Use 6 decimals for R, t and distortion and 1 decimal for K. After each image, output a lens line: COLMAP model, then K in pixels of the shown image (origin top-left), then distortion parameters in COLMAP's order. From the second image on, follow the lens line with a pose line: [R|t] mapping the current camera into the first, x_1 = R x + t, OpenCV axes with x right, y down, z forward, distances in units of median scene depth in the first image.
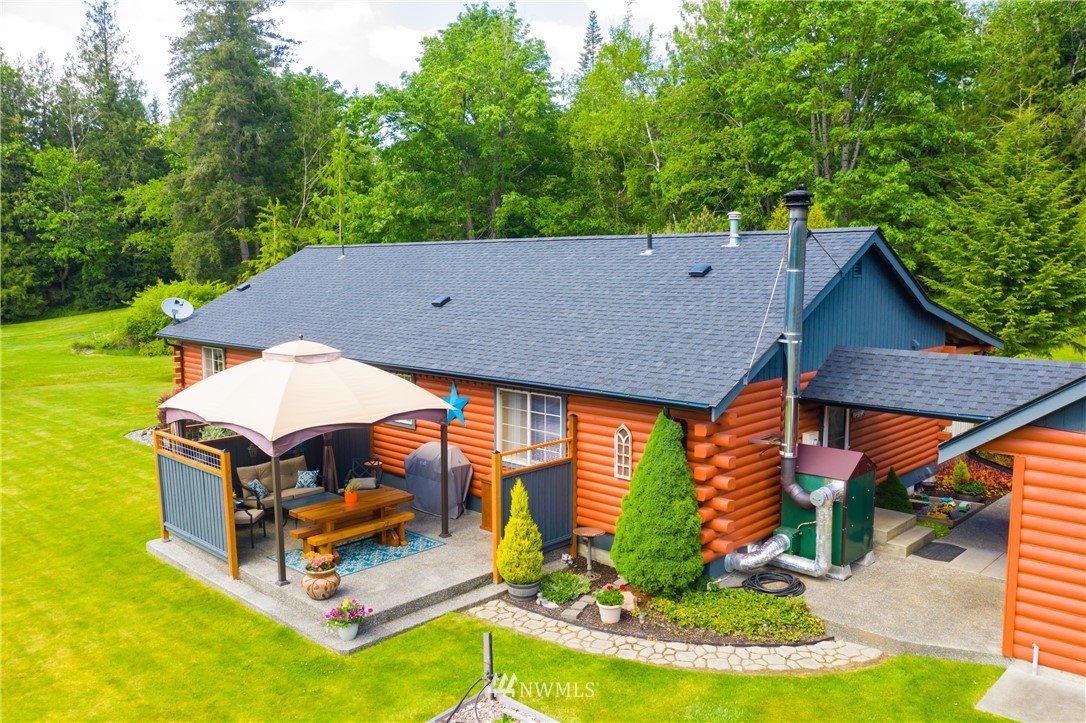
lens RADIAL K [[848.8, 0, 520.5], [0, 848.8, 368.5], [0, 0, 1]] dist [-0.007897, -0.002410]
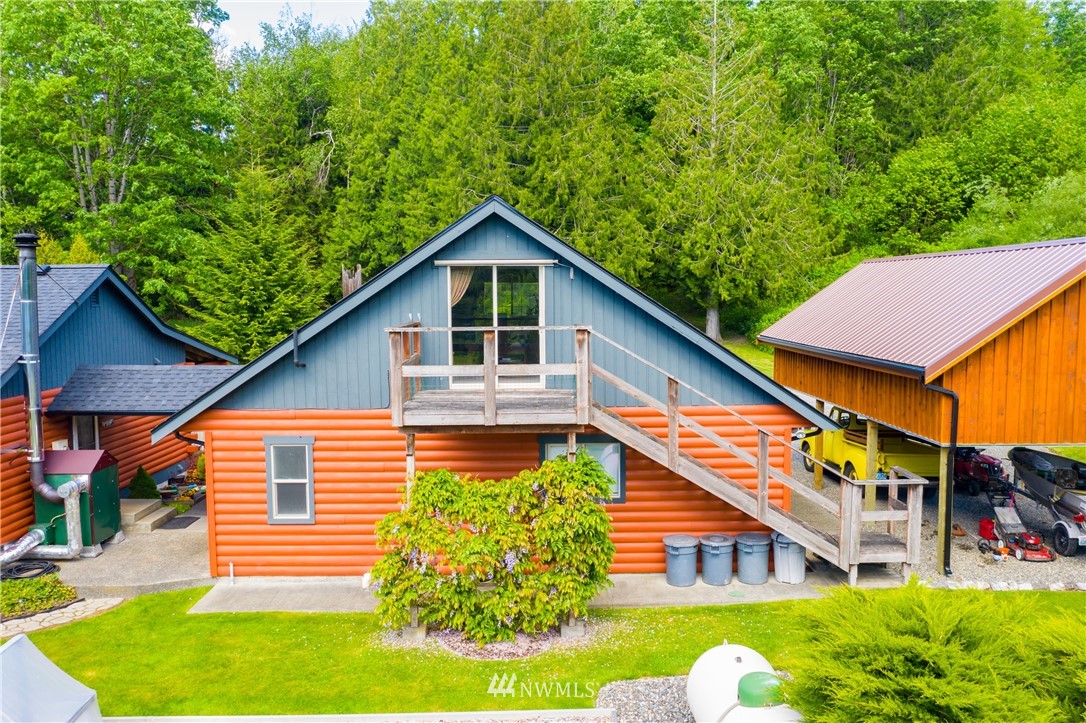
lens RADIAL K [[848.8, 0, 520.5], [0, 848.8, 368.5], [0, 0, 1]] dist [-0.007897, -0.002410]
pose [[0.703386, -0.058663, 0.708383, -0.027597], [0.083321, 0.996523, -0.000209, 0.029821], [-0.705907, 0.059170, 0.705828, -0.263418]]
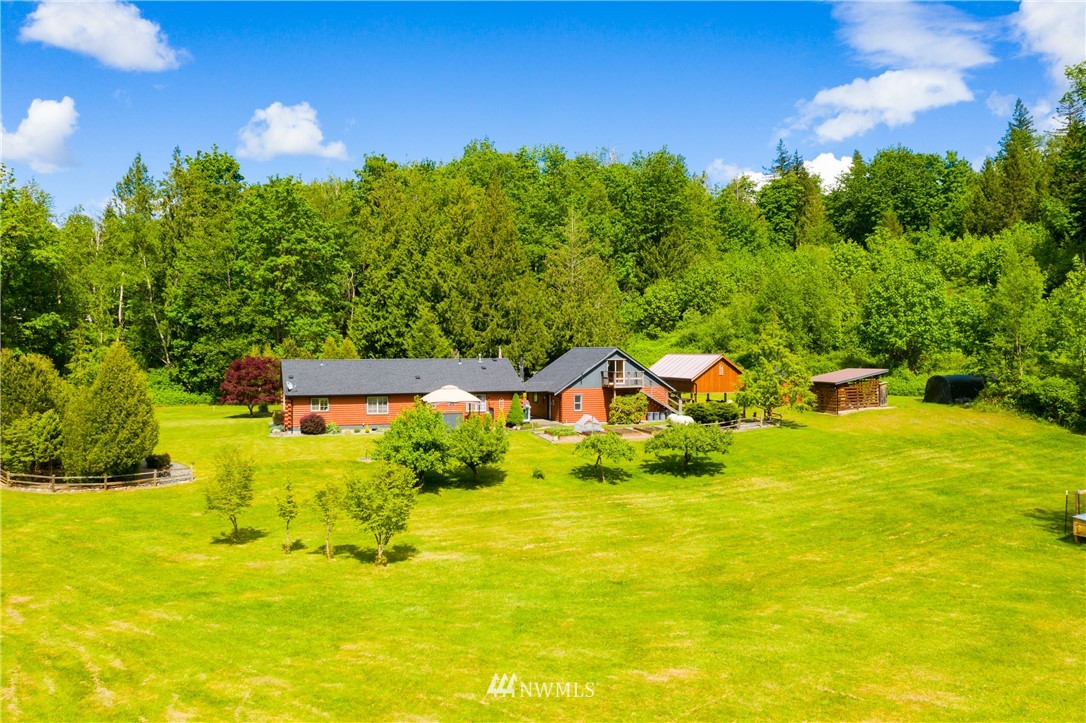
lens RADIAL K [[848.8, 0, 520.5], [0, 848.8, 368.5], [0, 0, 1]] dist [-0.007897, -0.002410]
pose [[0.448532, -0.015825, 0.893627, -4.441886], [0.104046, 0.993970, -0.034621, 0.078041], [-0.887690, 0.108507, 0.447473, -1.402506]]
